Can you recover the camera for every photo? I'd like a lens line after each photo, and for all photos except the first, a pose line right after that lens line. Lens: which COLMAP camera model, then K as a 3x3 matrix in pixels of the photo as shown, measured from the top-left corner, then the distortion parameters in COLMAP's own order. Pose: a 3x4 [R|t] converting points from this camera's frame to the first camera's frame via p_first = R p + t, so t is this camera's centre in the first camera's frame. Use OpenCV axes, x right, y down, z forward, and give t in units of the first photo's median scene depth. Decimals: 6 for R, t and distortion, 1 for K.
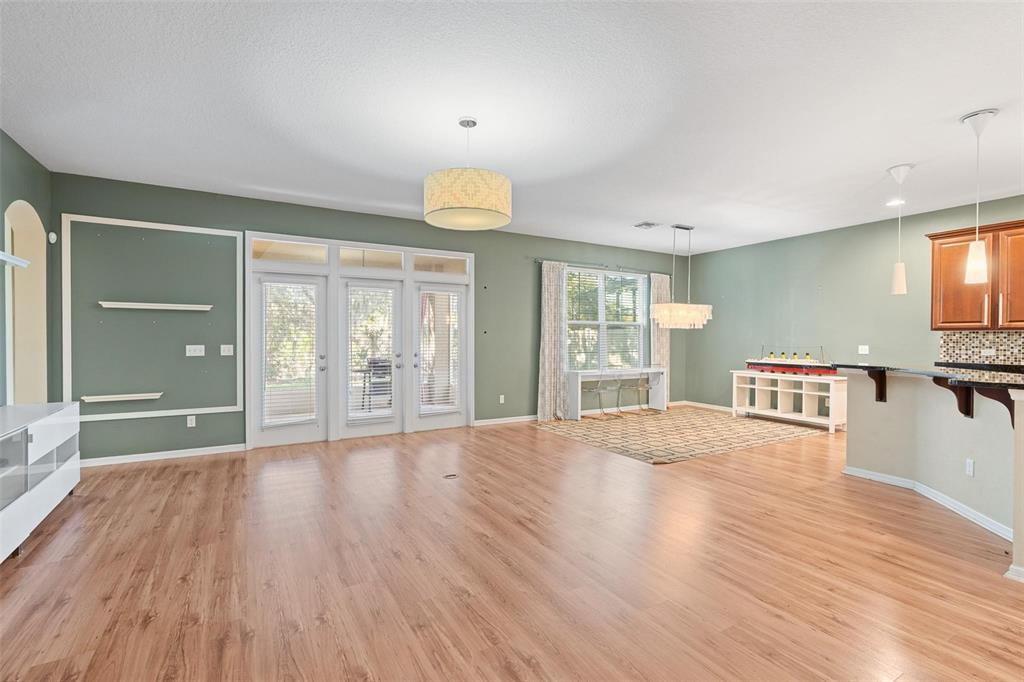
lens RADIAL K [[460.5, 0, 511.3], [0, 460.5, 342.1], [0, 0, 1]] dist [-0.011137, 0.003580]
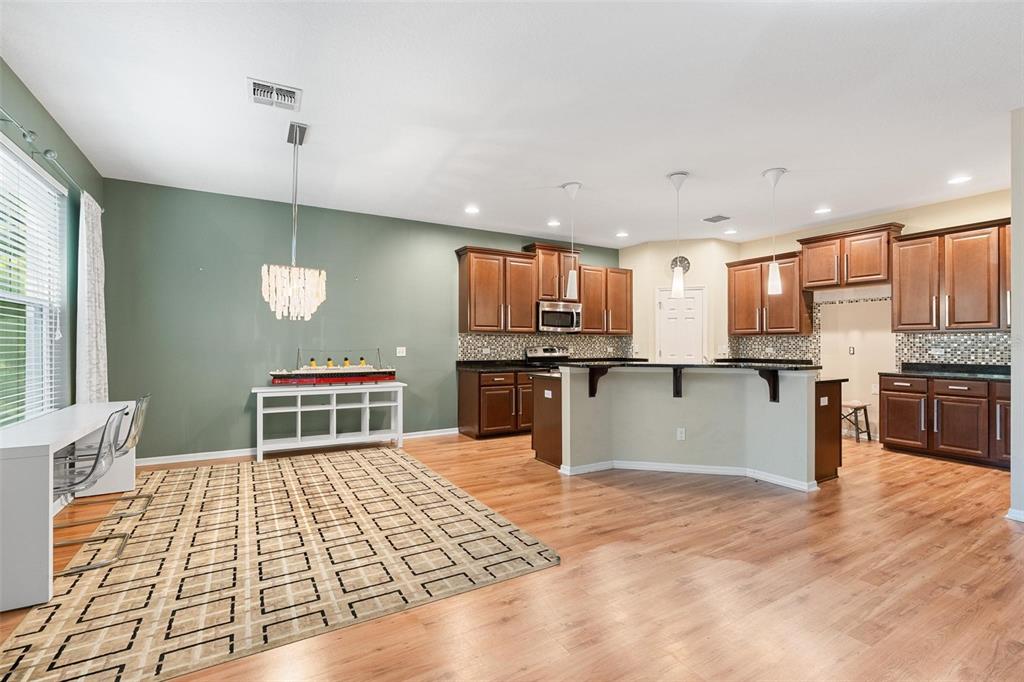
lens RADIAL K [[460.5, 0, 510.9], [0, 460.5, 344.0], [0, 0, 1]] dist [-0.011137, 0.003580]
pose [[-0.003543, -0.001551, 0.999993, -0.218124], [0.008850, 0.999960, 0.001583, 0.001838], [-0.999955, 0.008856, -0.003529, 0.957092]]
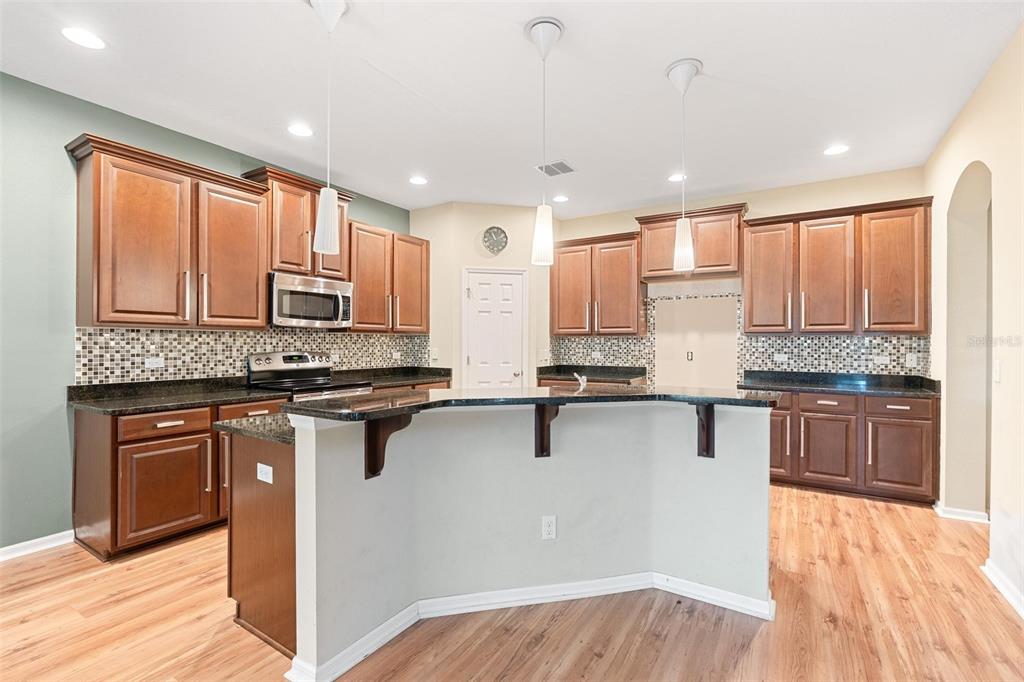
lens RADIAL K [[460.5, 0, 513.0], [0, 460.5, 339.9], [0, 0, 1]] dist [-0.011137, 0.003580]
pose [[-0.466264, 0.001713, 0.884644, 0.260237], [0.003708, 0.999993, 0.000018, -0.007614], [-0.884638, 0.003289, -0.466267, 0.875679]]
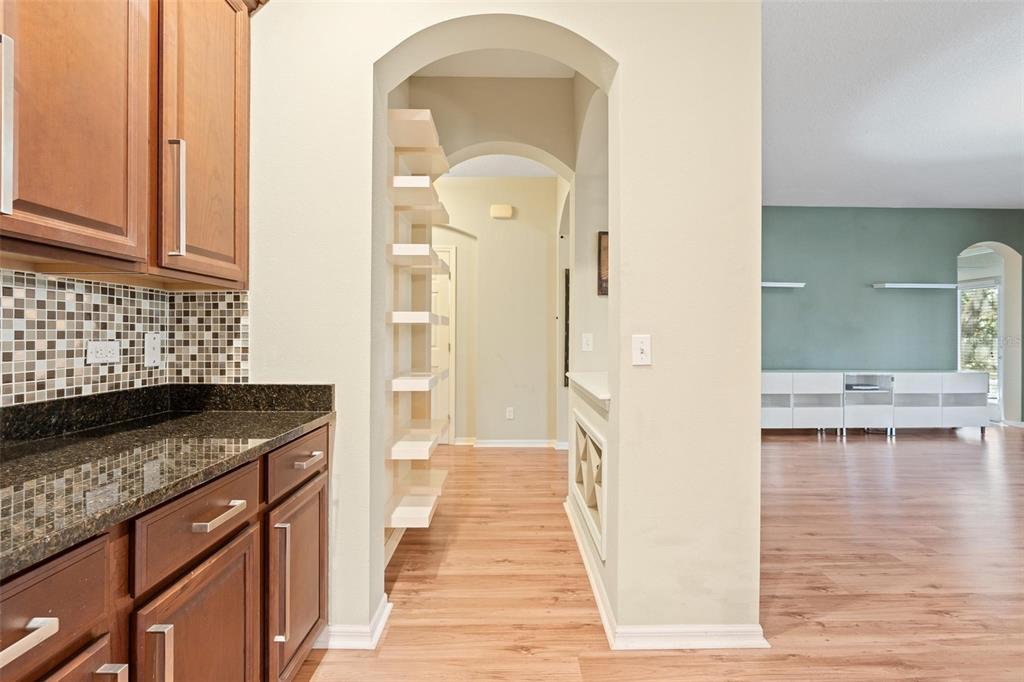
lens RADIAL K [[460.5, 0, 512.3], [0, 460.5, 327.1], [0, 0, 1]] dist [-0.011137, 0.003580]
pose [[-0.489483, -0.017284, -0.871841, 0.804508], [-0.012461, 0.999840, -0.012826, 0.015622], [0.871924, 0.004586, -0.489620, 0.276713]]
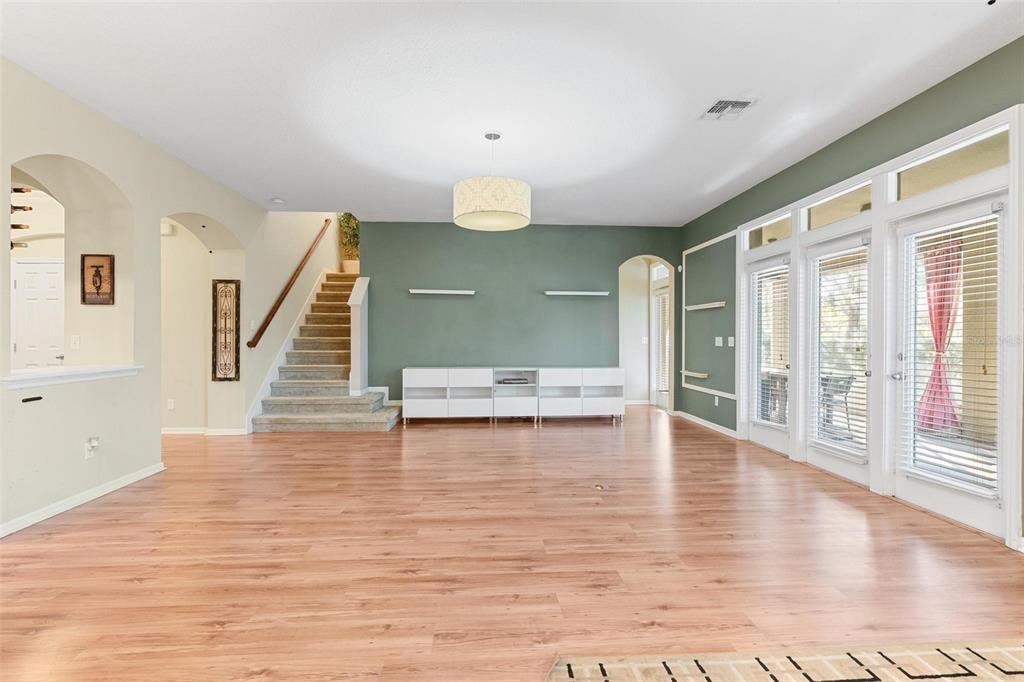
lens RADIAL K [[460.5, 0, 508.5], [0, 460.5, 337.1], [0, 0, 1]] dist [-0.011137, 0.003580]
pose [[-0.453352, -0.001951, -0.891329, 0.586049], [-0.010095, 0.999945, 0.002946, 0.009028], [0.891274, 0.010334, -0.453347, 1.019991]]
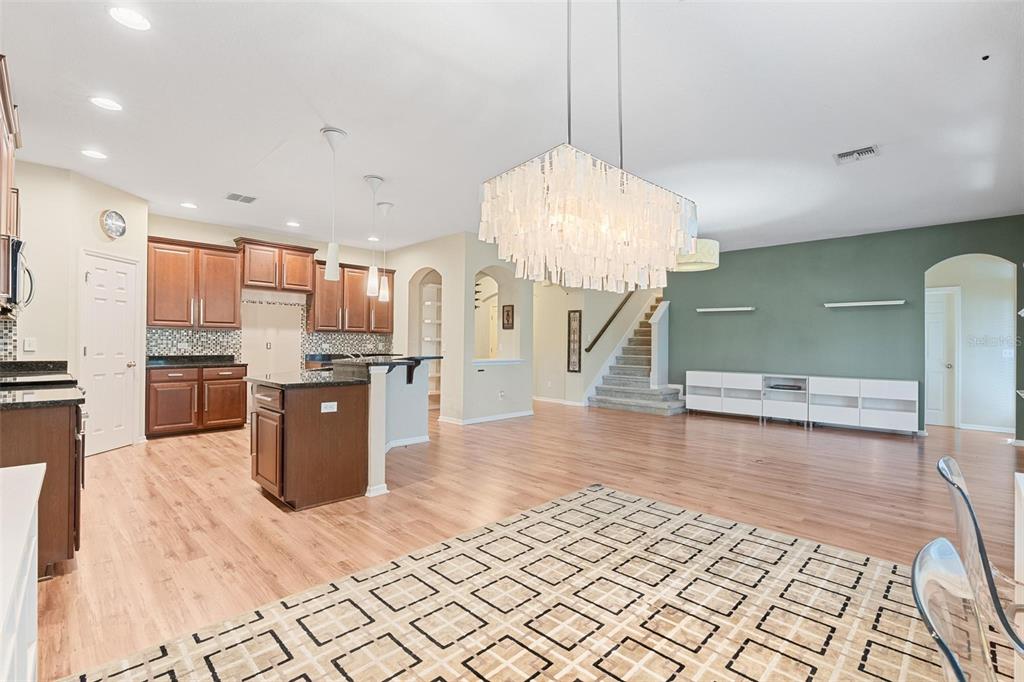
lens RADIAL K [[460.5, 0, 512.4], [0, 460.5, 341.5], [0, 0, 1]] dist [-0.011137, 0.003580]
pose [[-0.965225, -0.012653, -0.261115, 0.617832], [-0.013651, 0.999905, 0.002012, 0.003324], [0.261065, 0.005507, -0.965306, 1.590101]]
